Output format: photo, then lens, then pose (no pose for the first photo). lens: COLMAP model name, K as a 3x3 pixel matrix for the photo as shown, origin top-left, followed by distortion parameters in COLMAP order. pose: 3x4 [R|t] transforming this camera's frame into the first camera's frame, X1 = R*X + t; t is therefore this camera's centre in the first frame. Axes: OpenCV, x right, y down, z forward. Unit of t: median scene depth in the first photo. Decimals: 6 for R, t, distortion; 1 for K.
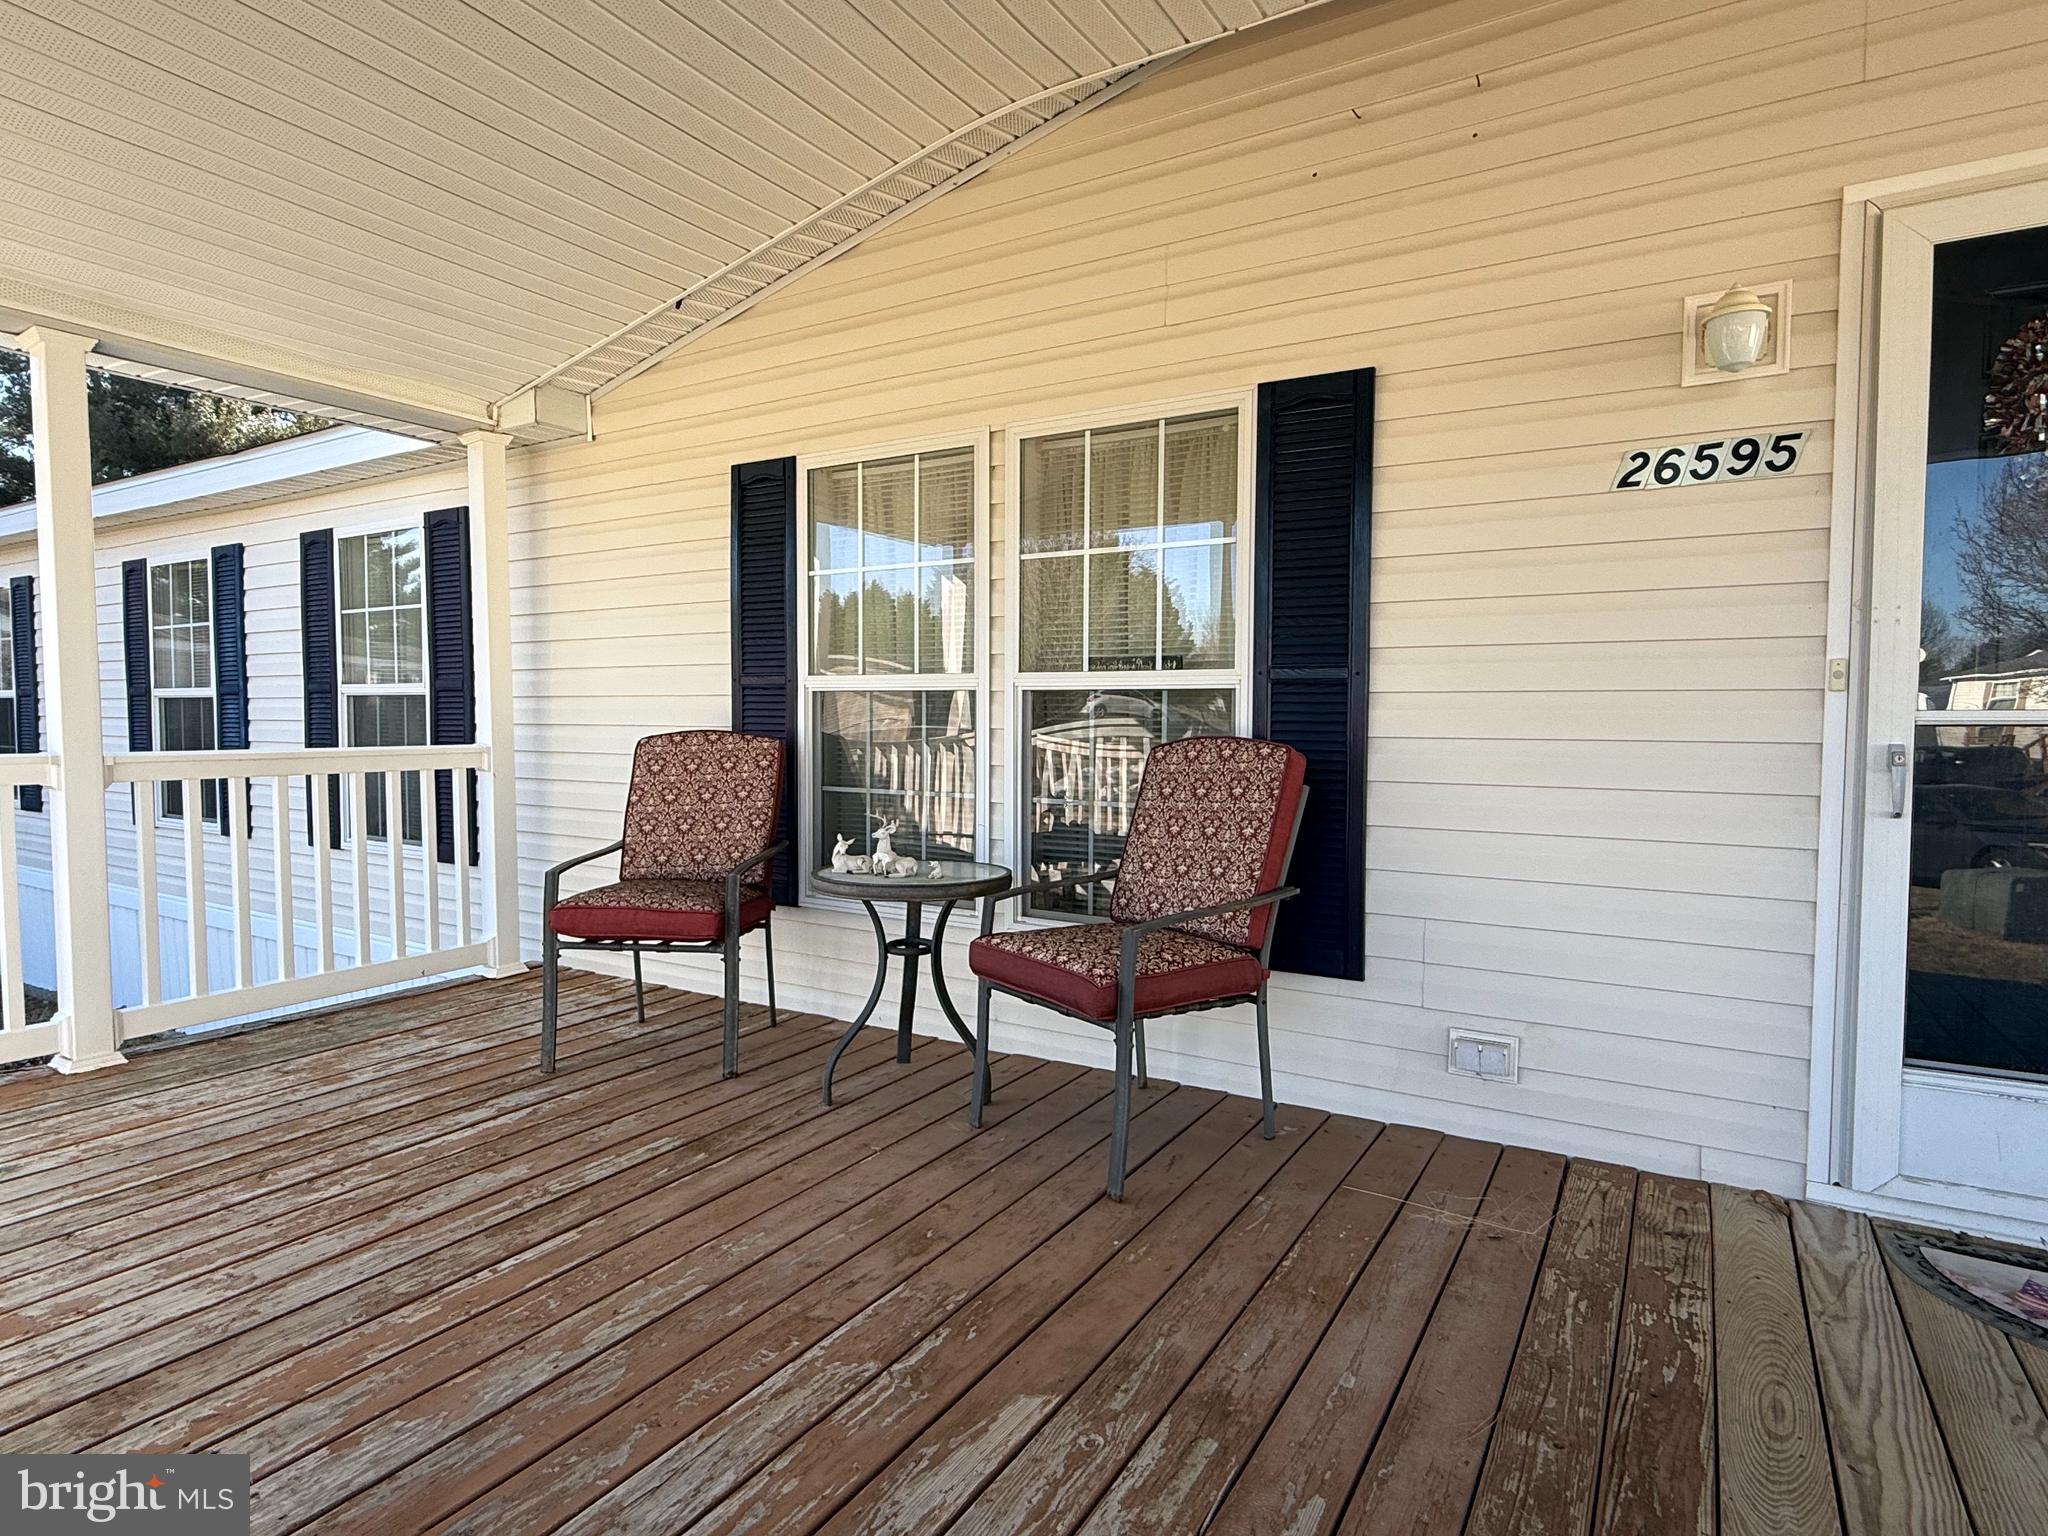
lens RADIAL K [[1114.8, 0, 1016.0], [0, 1114.8, 764.9], [0, 0, 1]] dist [-0.006239, -0.001636]
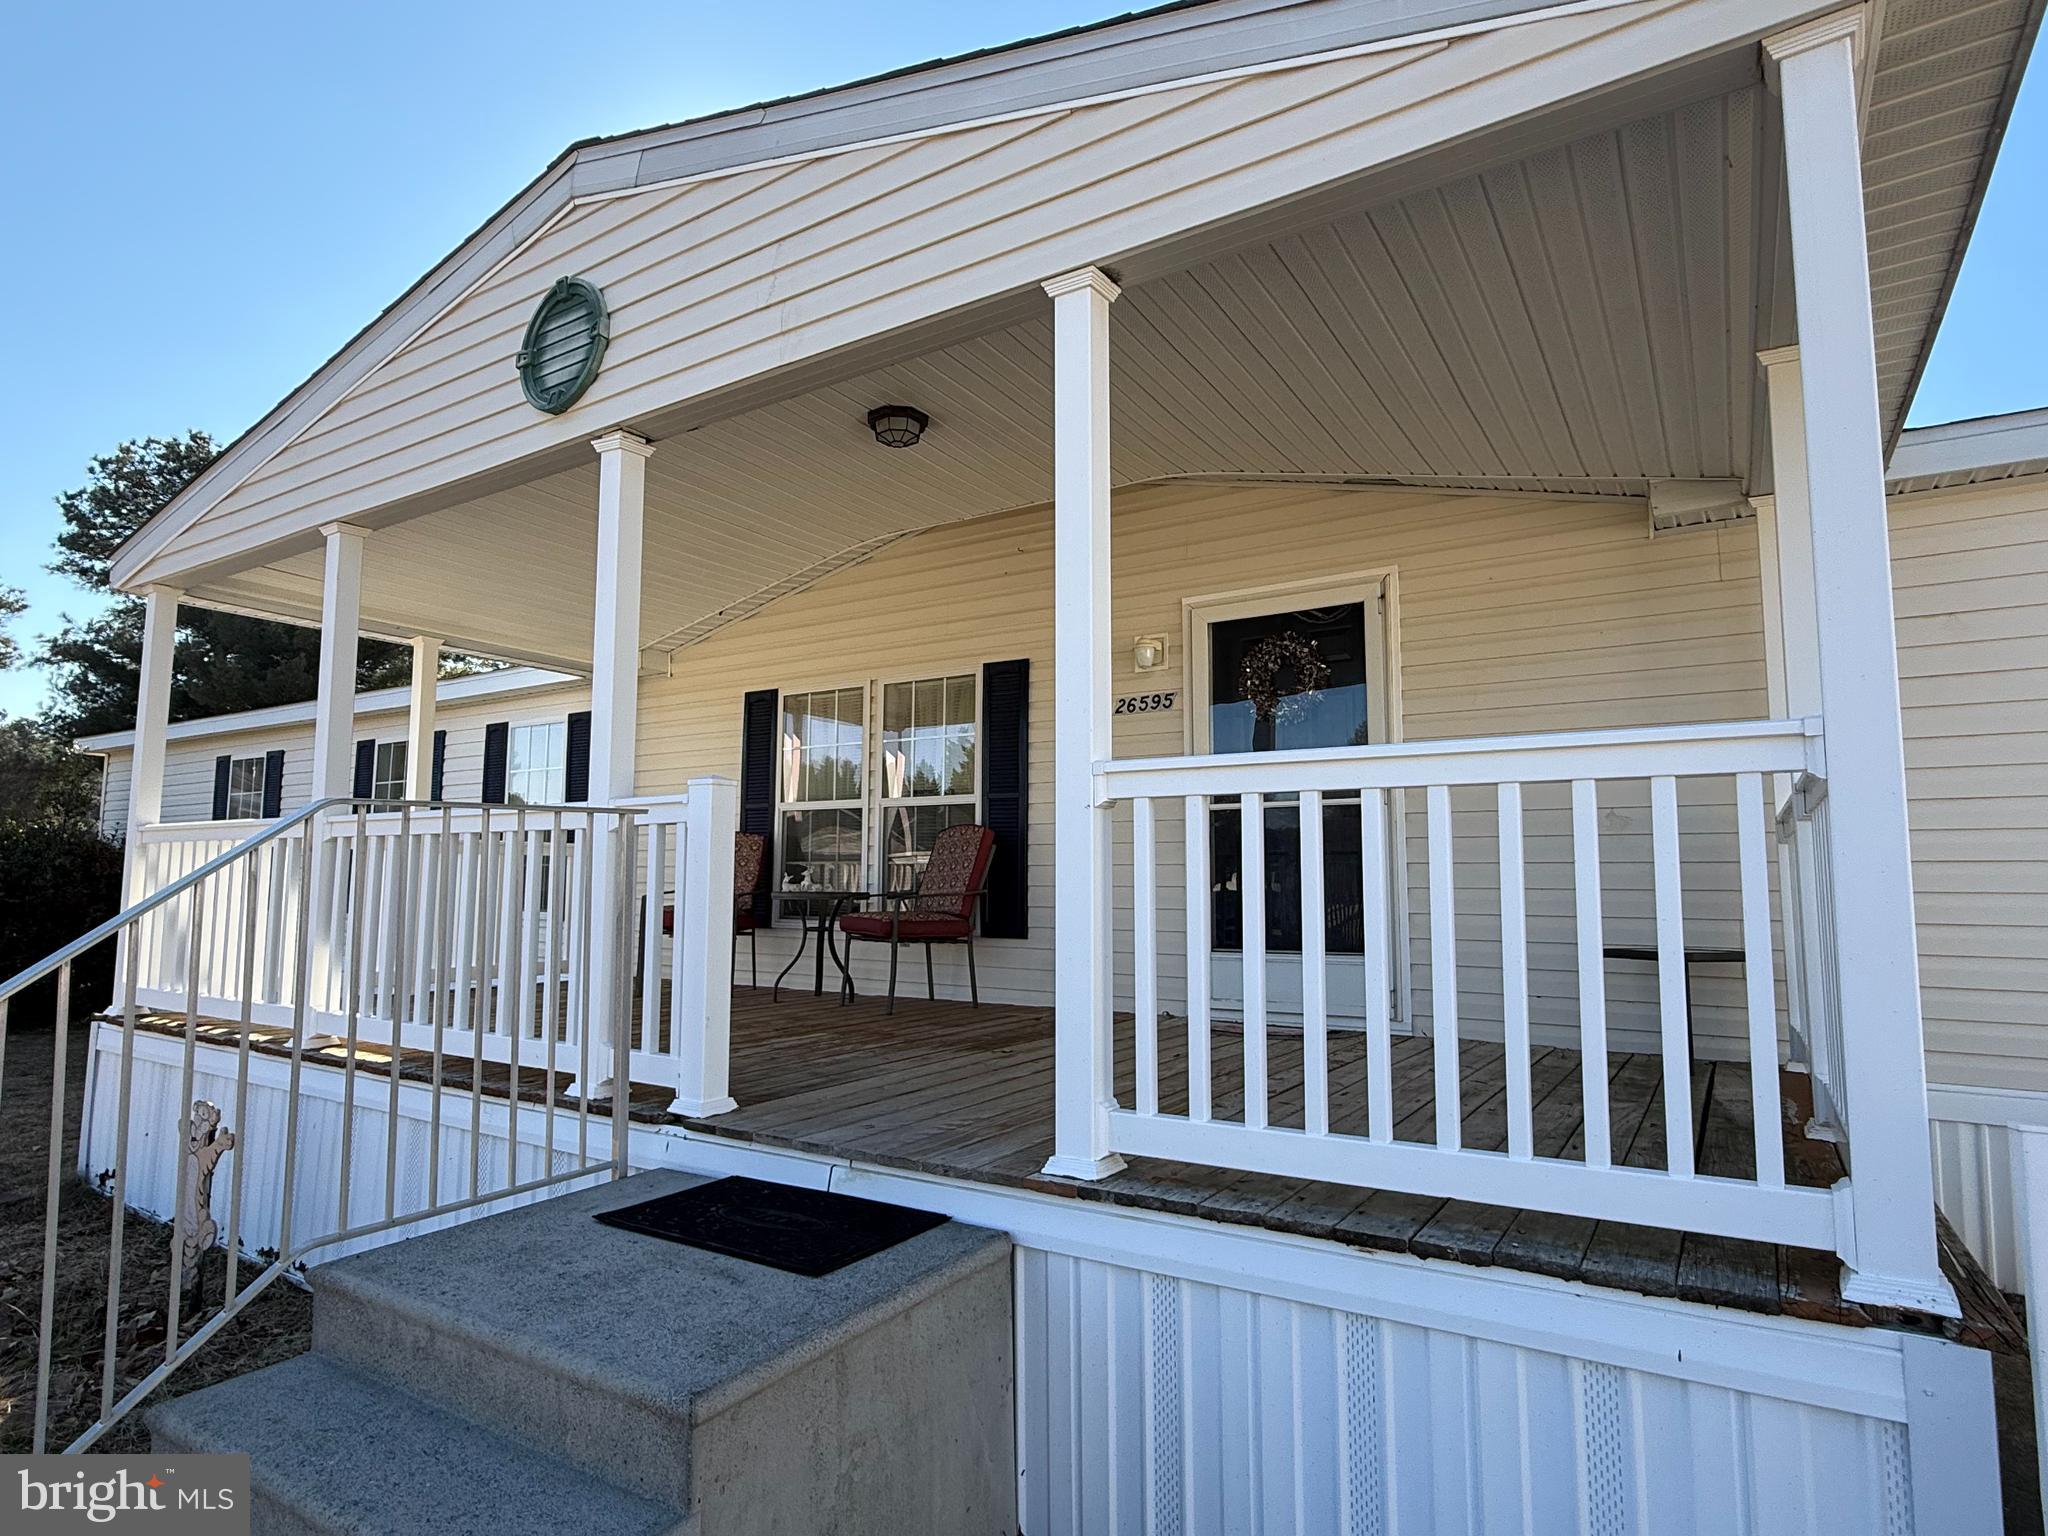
lens RADIAL K [[1114.8, 0, 1024.5], [0, 1114.8, 778.6], [0, 0, 1]] dist [-0.006239, -0.001636]
pose [[0.999863, 0.003796, -0.016101, 0.316579], [-0.006110, 0.989242, -0.146161, 0.187963], [0.015373, 0.146239, 0.989130, -1.064146]]
